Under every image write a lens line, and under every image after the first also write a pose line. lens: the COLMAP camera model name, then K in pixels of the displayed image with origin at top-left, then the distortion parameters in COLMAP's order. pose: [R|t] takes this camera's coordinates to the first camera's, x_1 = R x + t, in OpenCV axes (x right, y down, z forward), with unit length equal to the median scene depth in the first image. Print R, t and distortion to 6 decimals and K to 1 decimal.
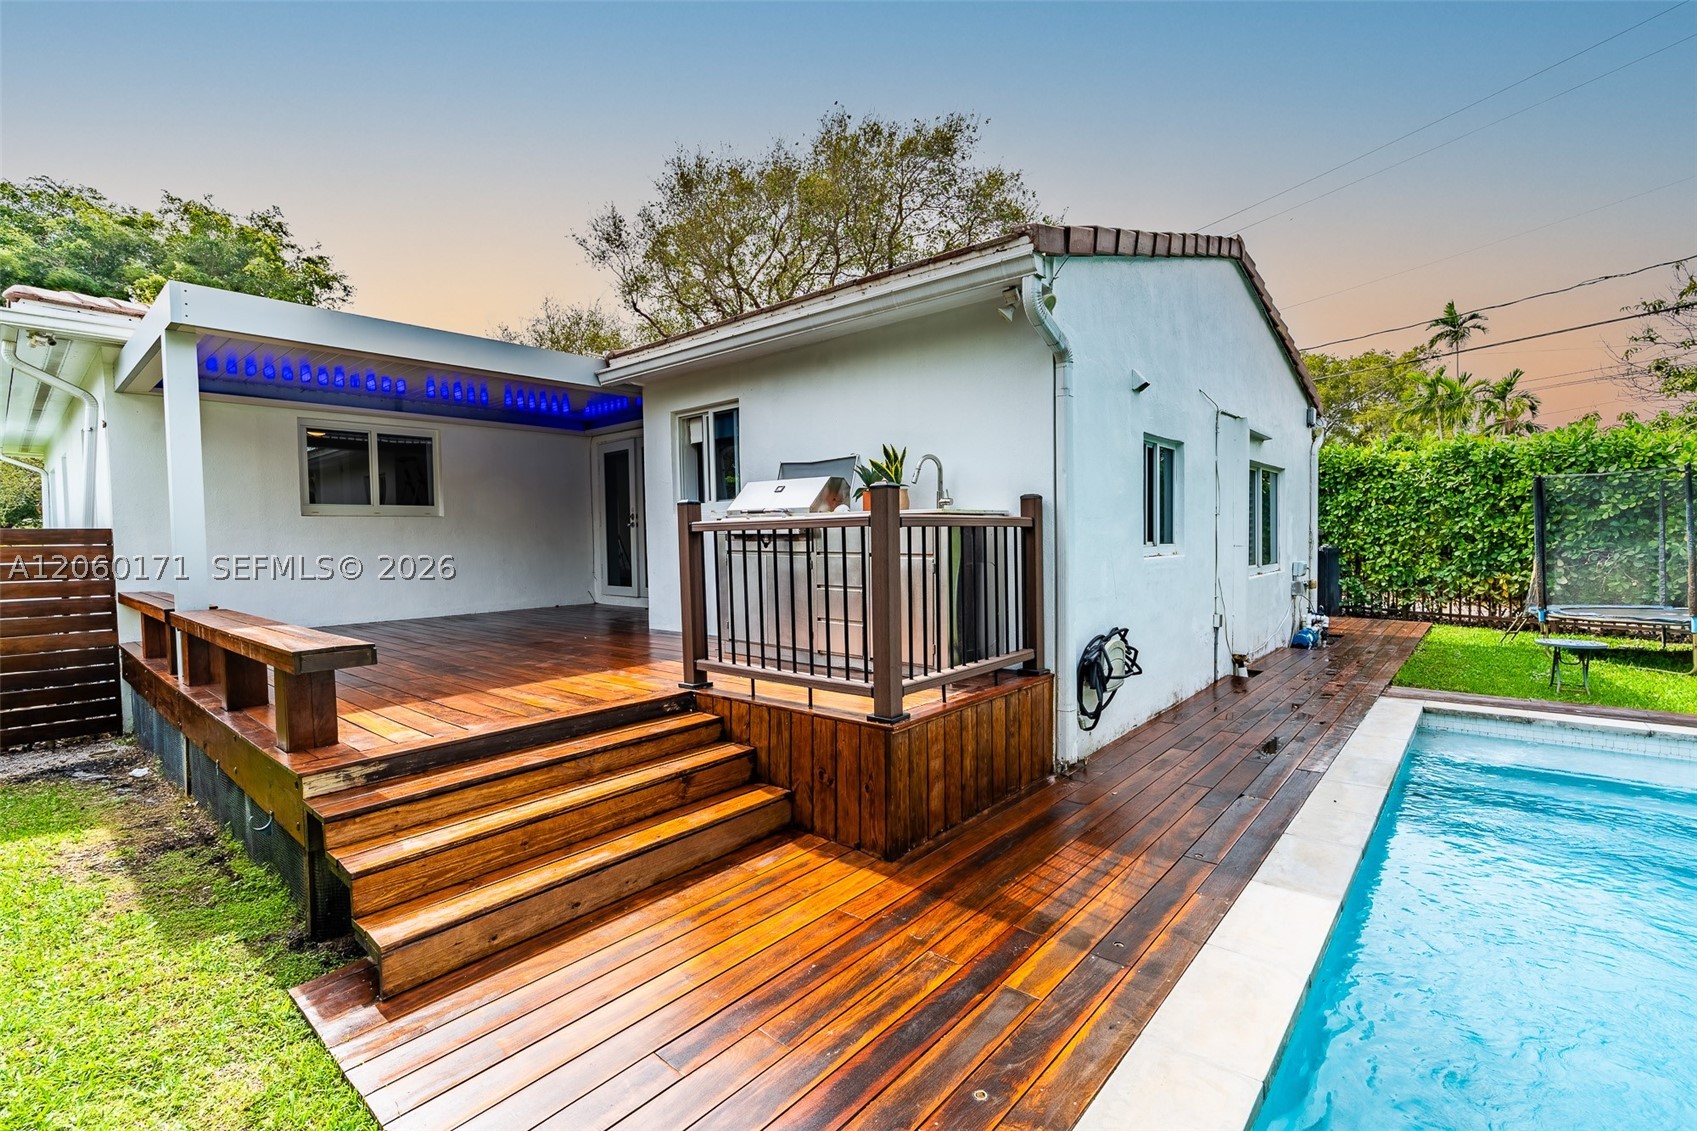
lens RADIAL K [[795.7, 0, 848.5], [0, 795.7, 565.5], [0, 0, 1]] dist [-0.001116, -0.000284]
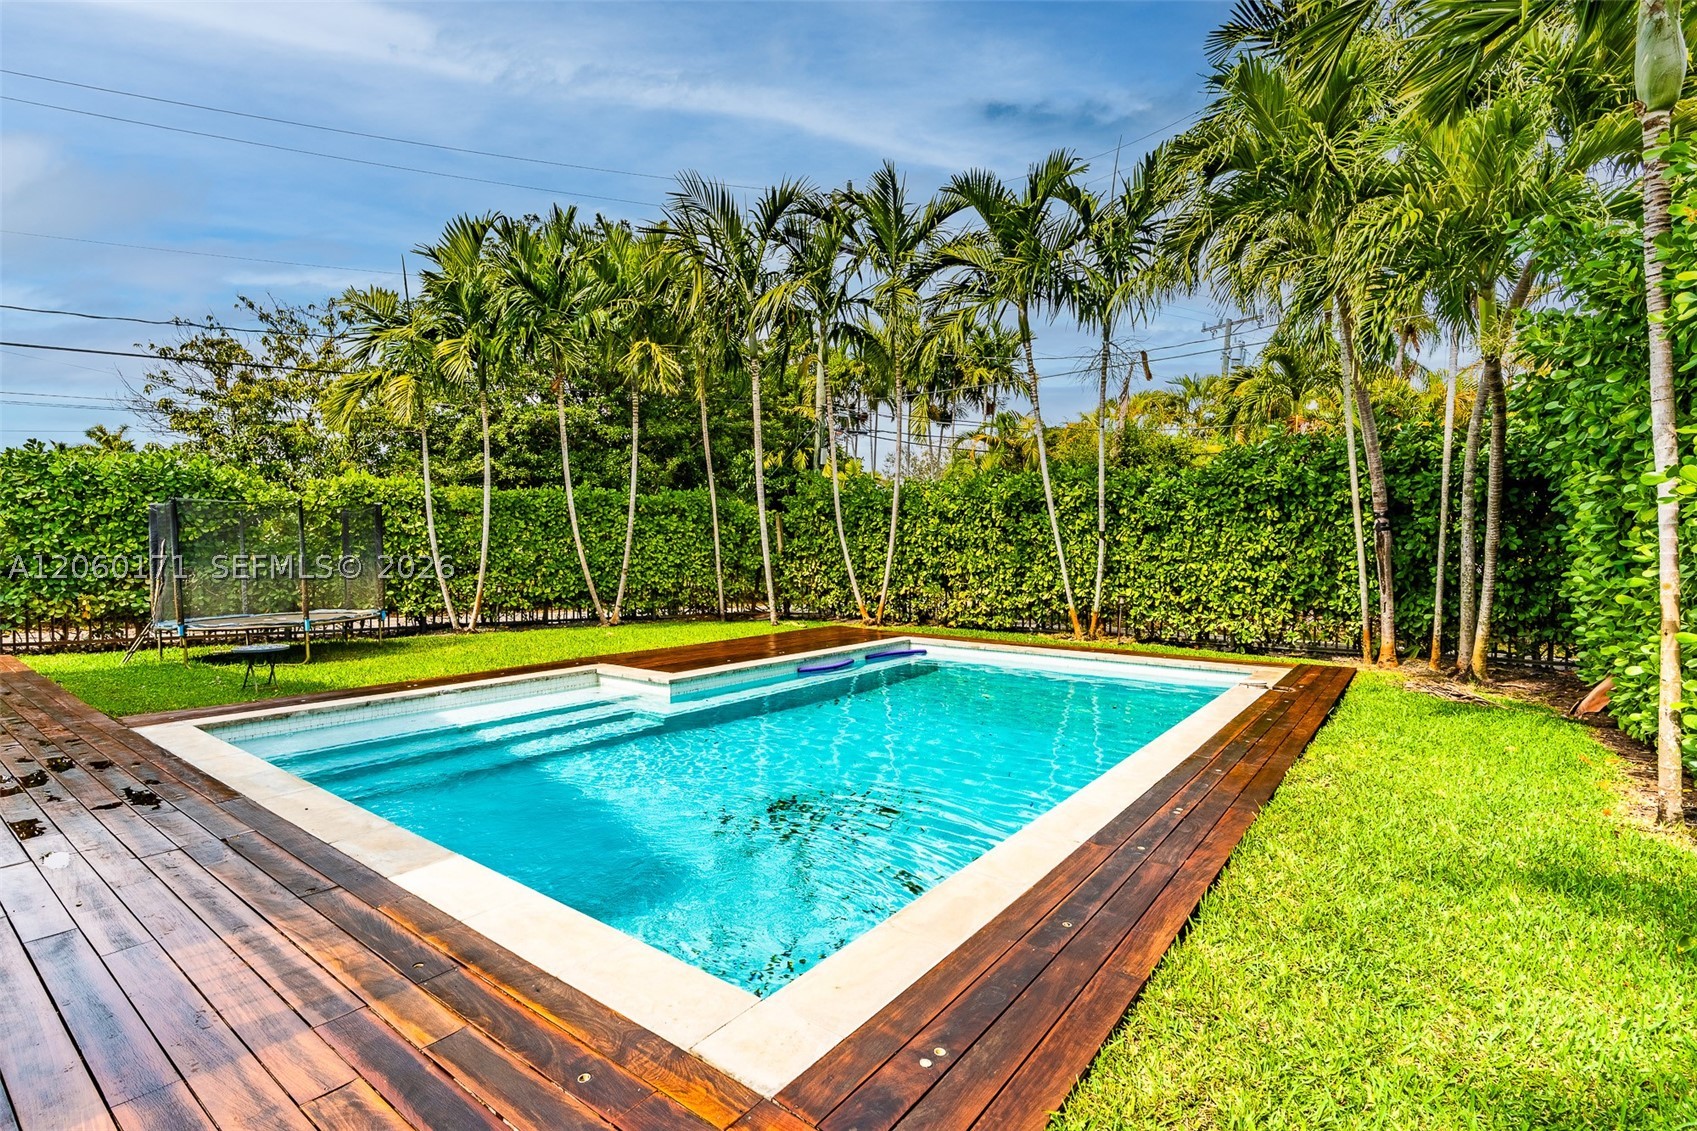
lens RADIAL K [[795.7, 0, 848.5], [0, 795.7, 565.5], [0, 0, 1]] dist [-0.001116, -0.000284]
pose [[-0.102887, -0.004878, 0.994681, -0.229258], [0.031765, 0.999462, 0.008187, -0.003325], [-0.994186, 0.032439, -0.102677, 0.184949]]
